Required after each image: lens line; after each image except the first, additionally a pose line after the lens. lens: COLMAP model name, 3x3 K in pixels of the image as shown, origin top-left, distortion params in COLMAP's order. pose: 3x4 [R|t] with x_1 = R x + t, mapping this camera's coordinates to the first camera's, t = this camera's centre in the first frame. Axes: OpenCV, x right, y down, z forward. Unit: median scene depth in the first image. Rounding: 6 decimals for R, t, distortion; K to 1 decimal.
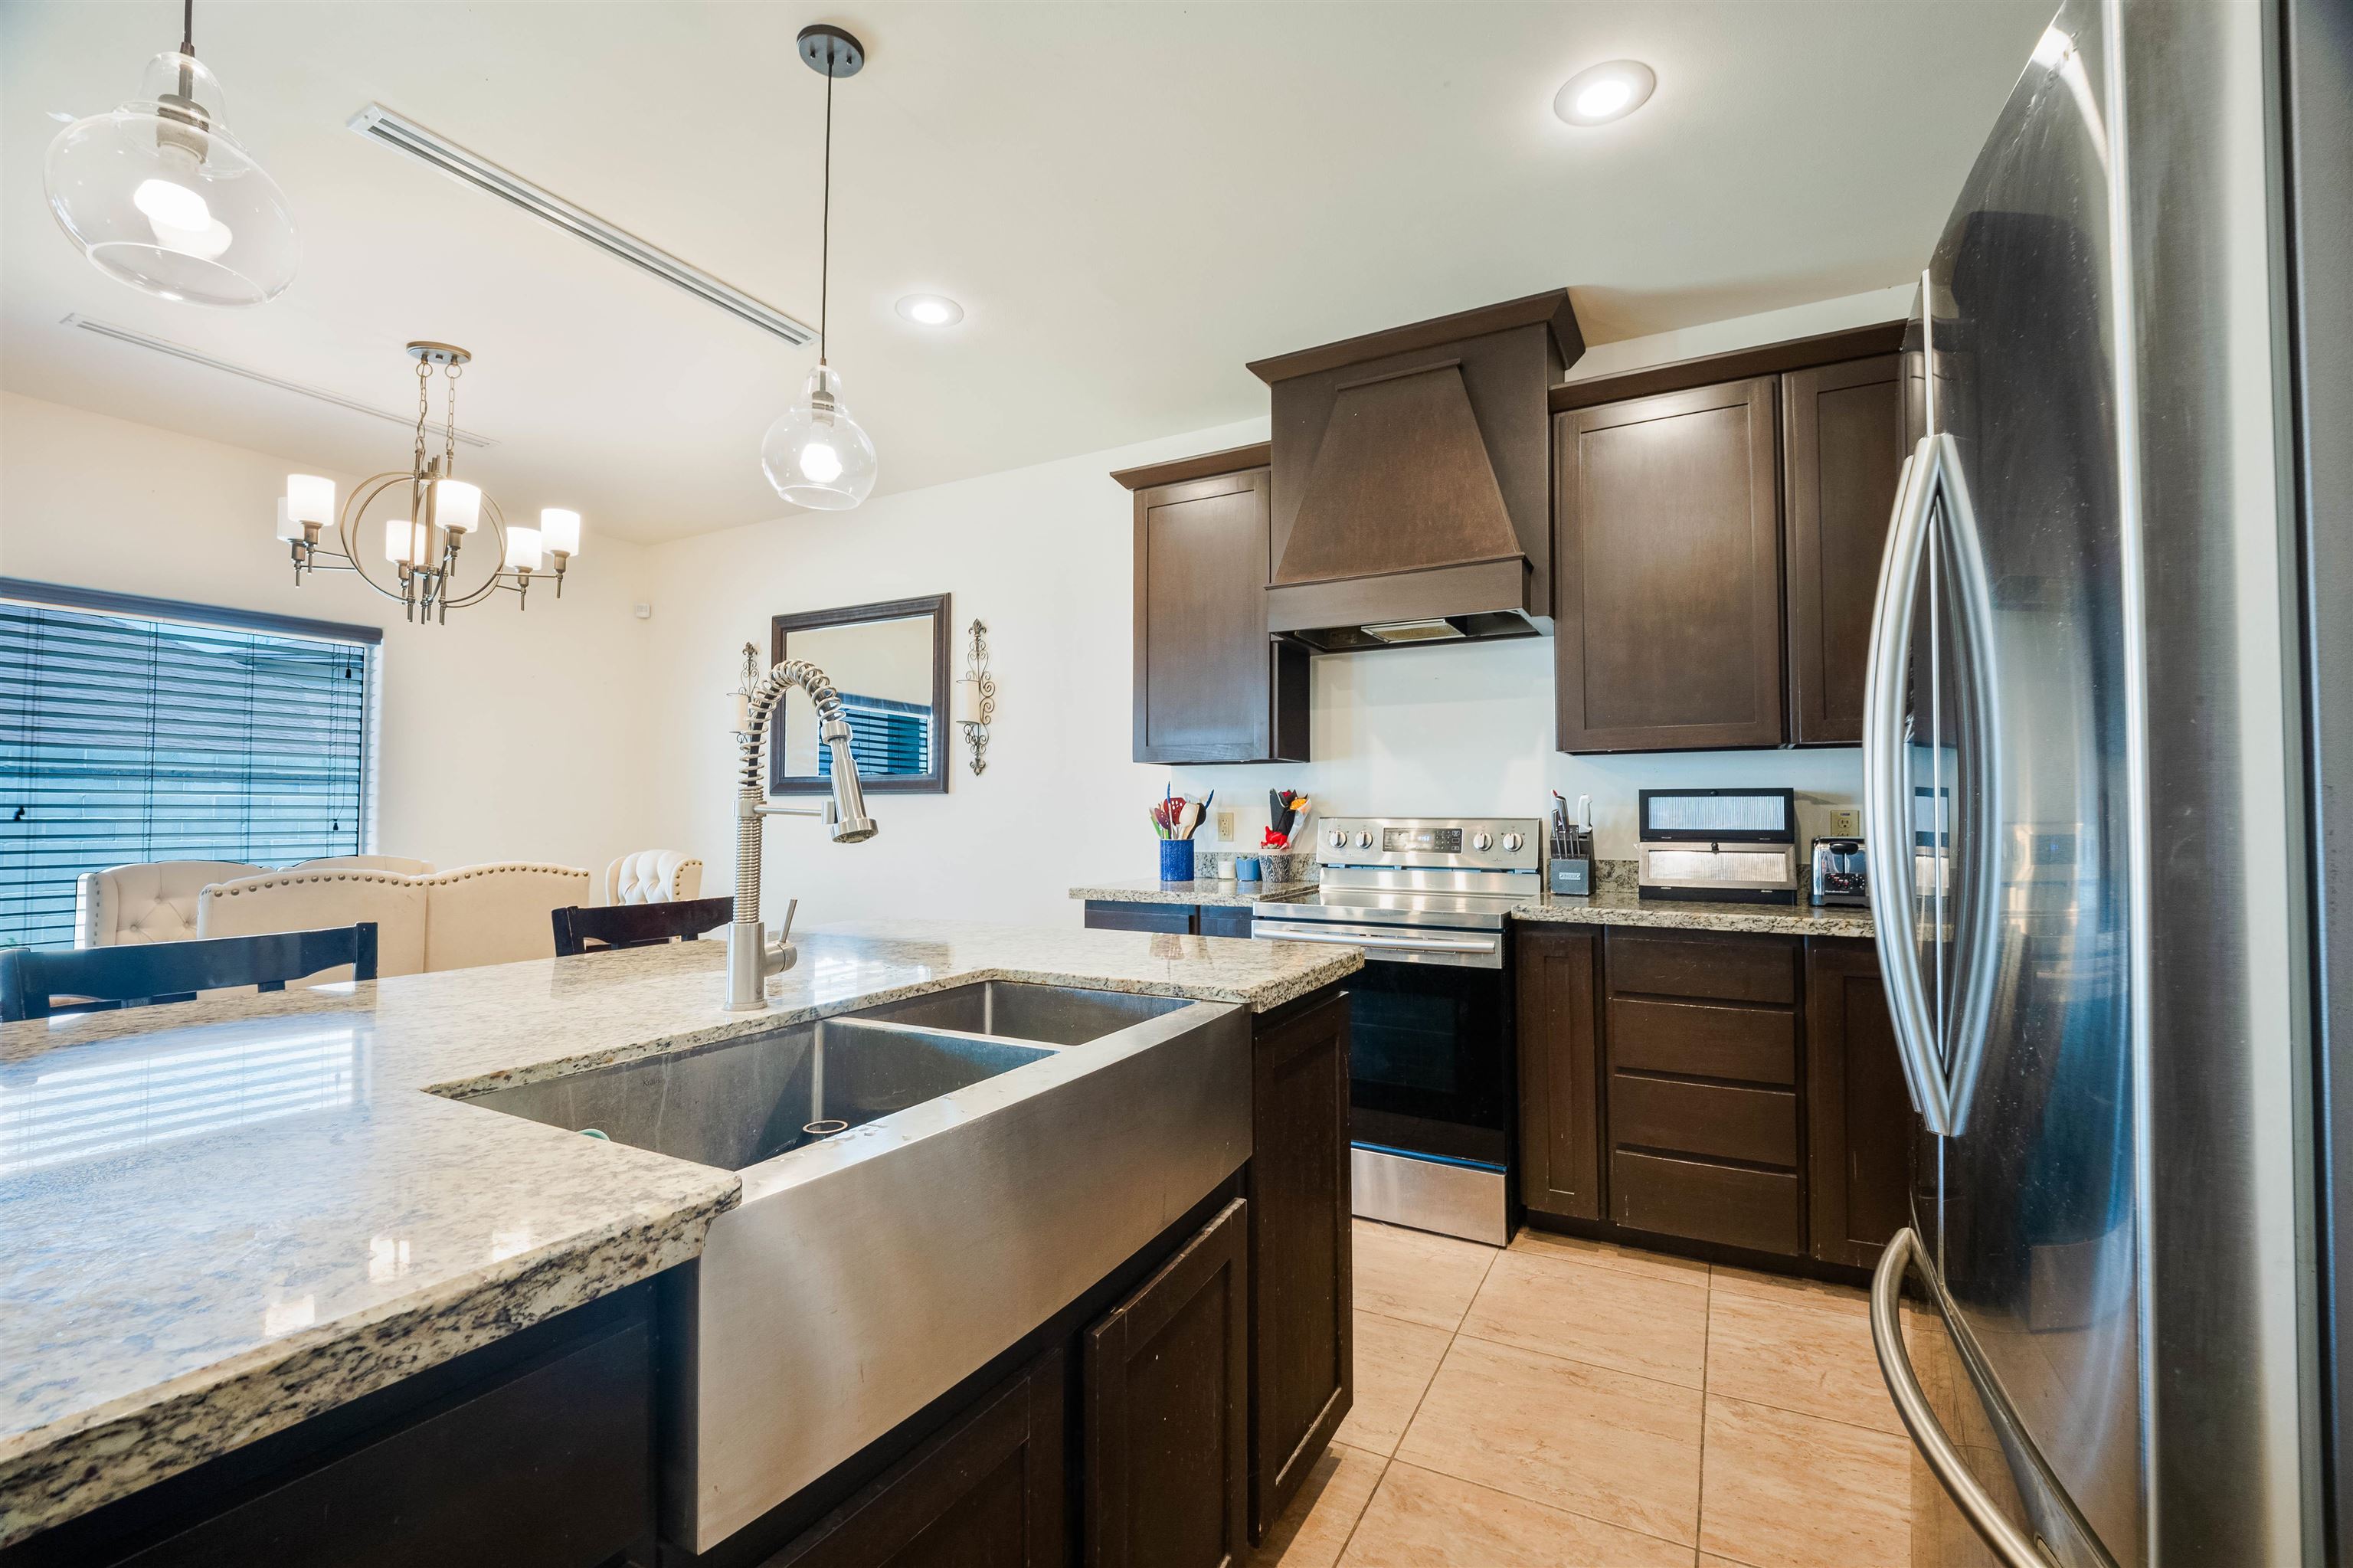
lens RADIAL K [[1010.6, 0, 1166.7], [0, 1010.6, 783.2], [0, 0, 1]] dist [0.000790, -0.000799]
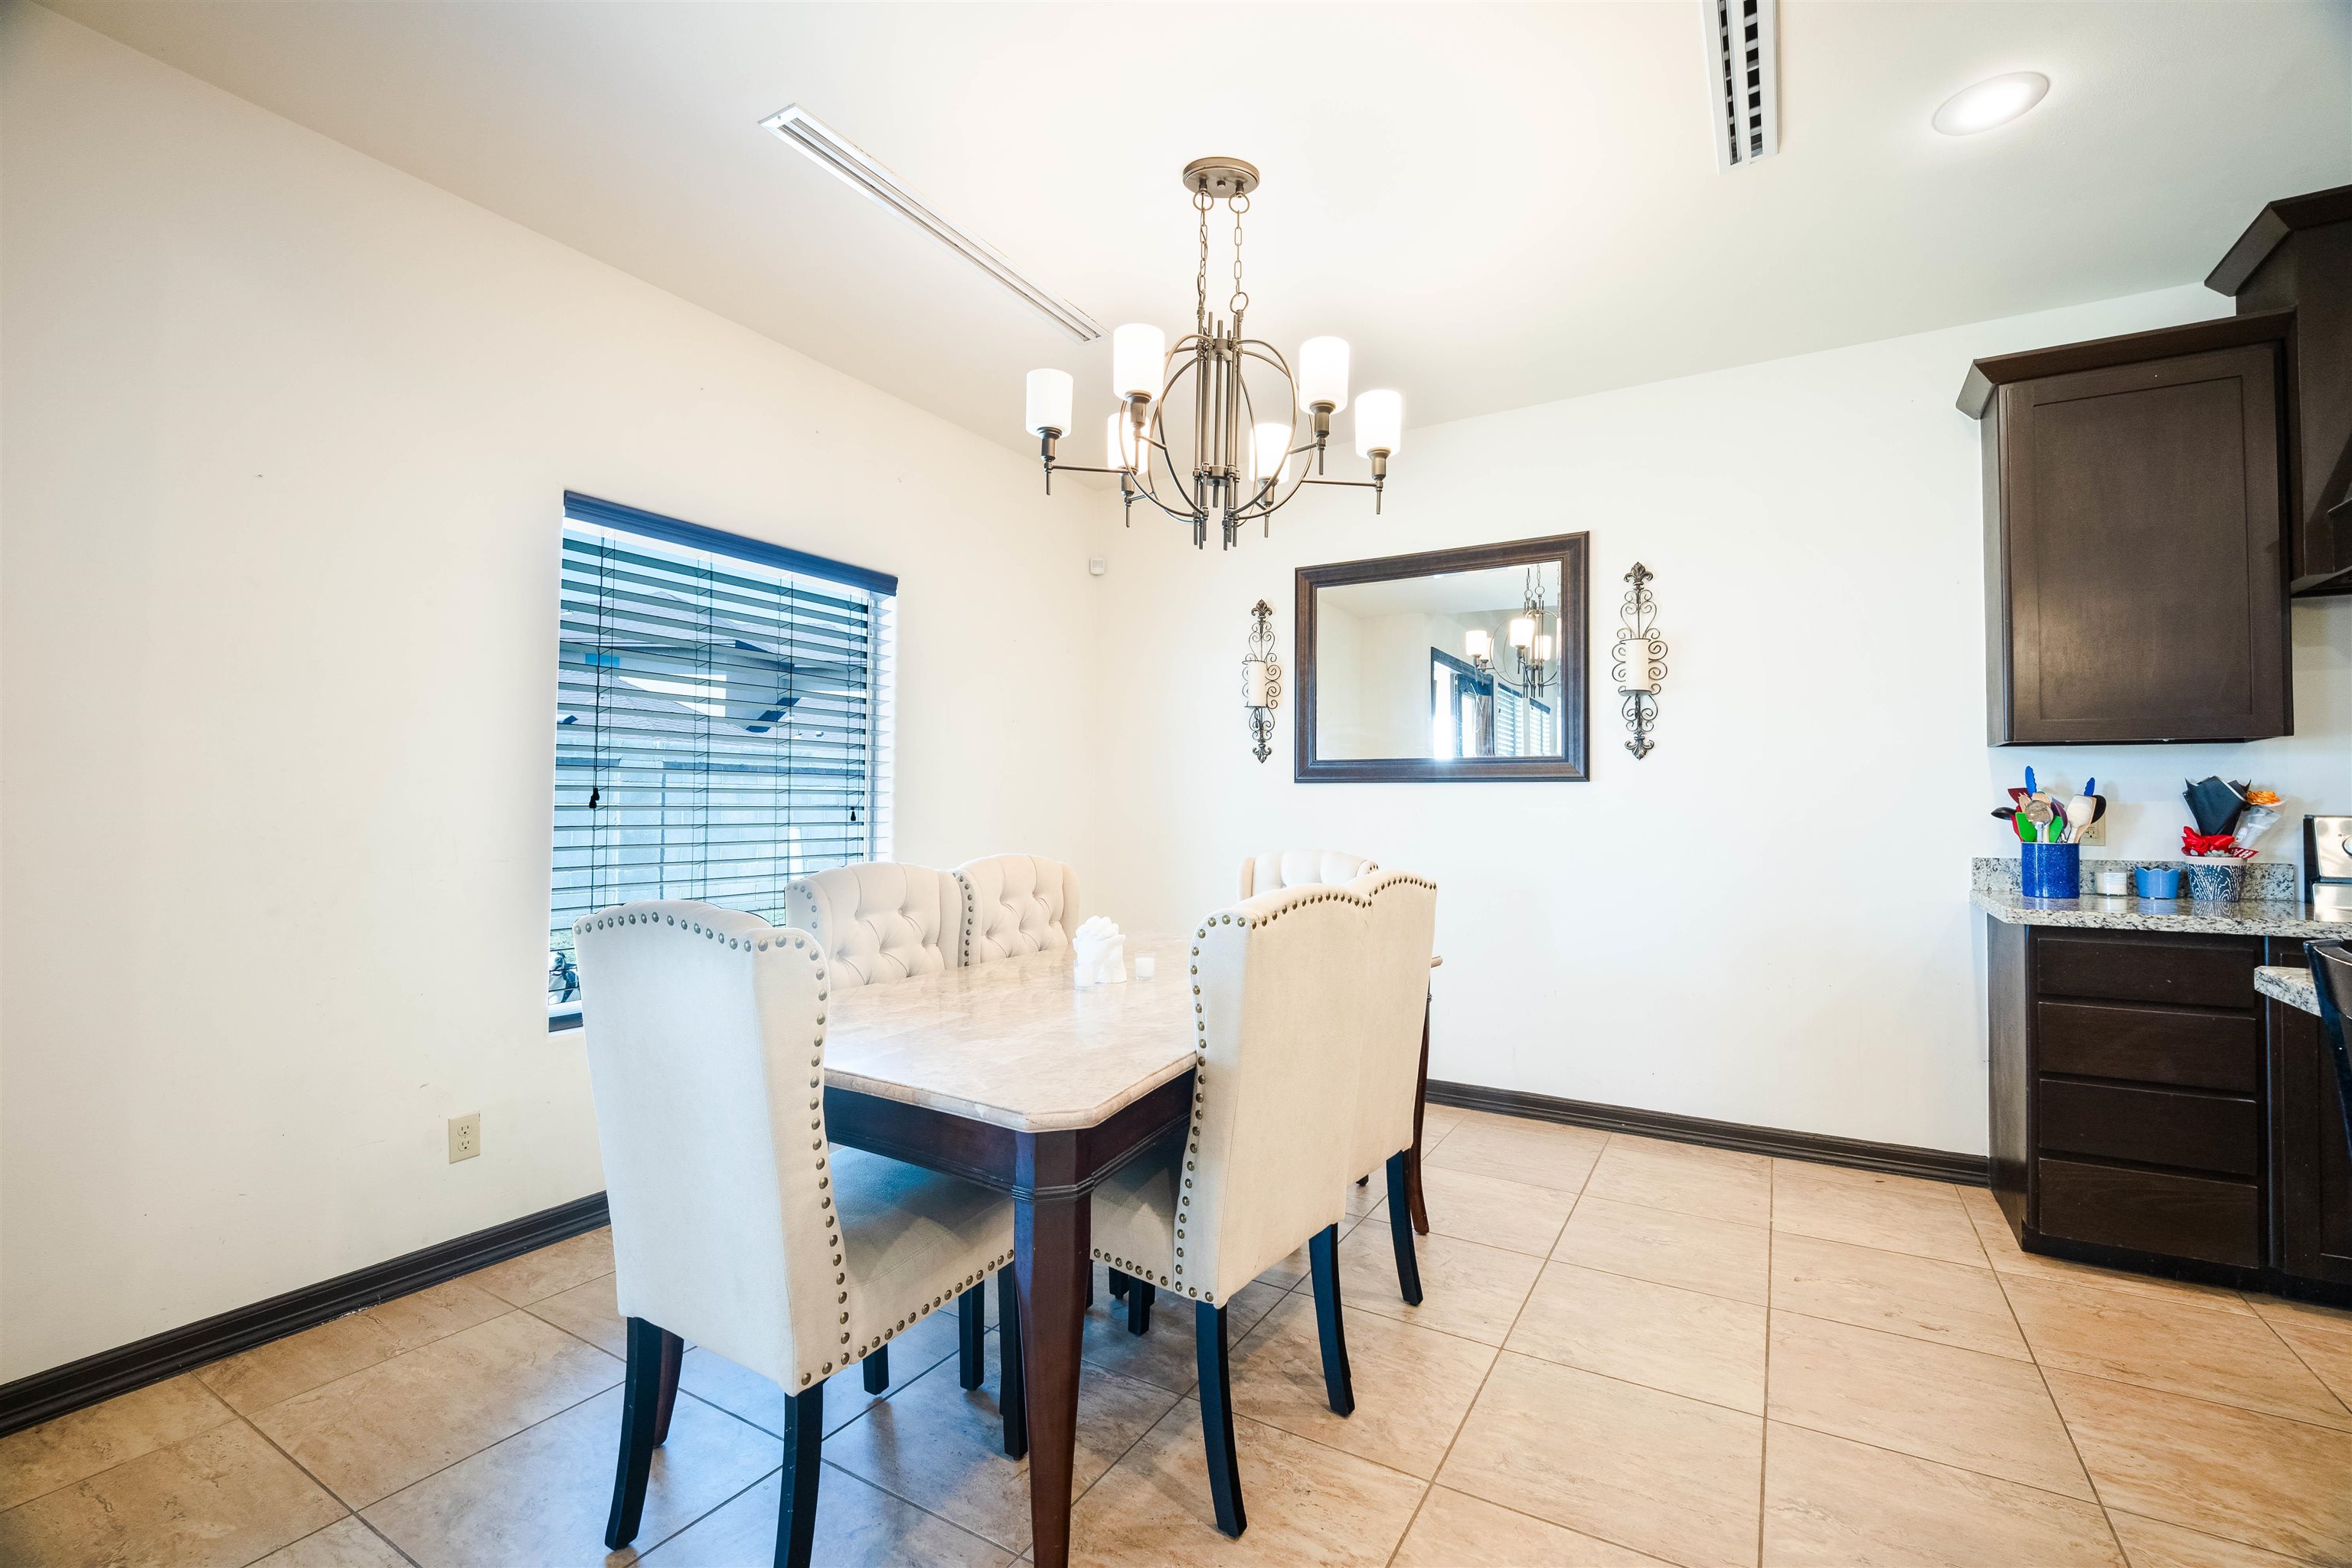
lens RADIAL K [[1010.1, 0, 1181.6], [0, 1010.1, 793.9], [0, 0, 1]] dist [0.000790, -0.000799]
pose [[0.999071, 0.006495, -0.042602, -0.593497], [-0.005713, 0.999813, 0.018456, 0.008978], [0.042714, -0.018196, 0.998922, 0.210234]]
